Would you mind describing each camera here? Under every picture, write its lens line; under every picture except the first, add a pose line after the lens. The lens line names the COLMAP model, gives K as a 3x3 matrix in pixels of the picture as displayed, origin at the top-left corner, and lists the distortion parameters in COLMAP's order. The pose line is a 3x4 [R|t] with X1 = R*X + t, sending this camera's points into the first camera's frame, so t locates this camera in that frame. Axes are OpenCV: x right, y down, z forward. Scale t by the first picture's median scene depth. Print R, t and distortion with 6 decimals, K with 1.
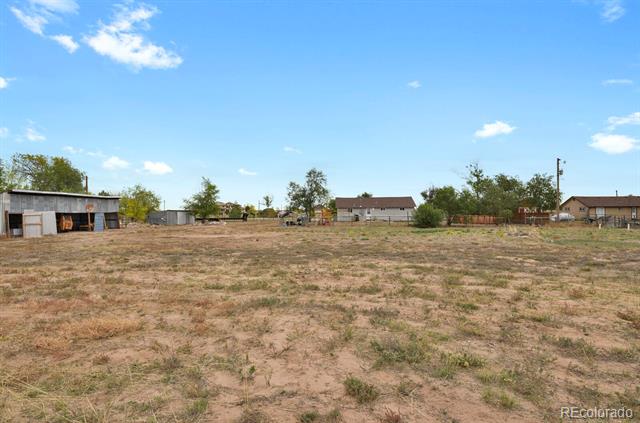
lens RADIAL K [[327.6, 0, 319.5], [0, 327.6, 210.1], [0, 0, 1]] dist [-0.005085, -0.000877]
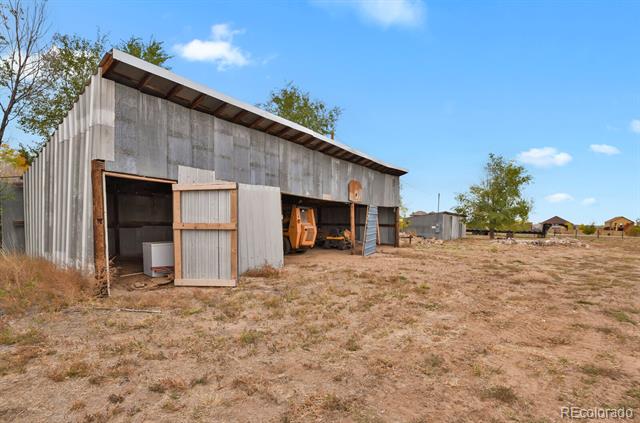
lens RADIAL K [[327.6, 0, 319.9], [0, 327.6, 213.4], [0, 0, 1]] dist [-0.005085, -0.000877]
pose [[0.846534, 0.018281, -0.532021, -0.567253], [-0.029382, 0.999491, -0.012409, 0.027206], [0.531523, 0.026137, 0.846640, 0.701239]]
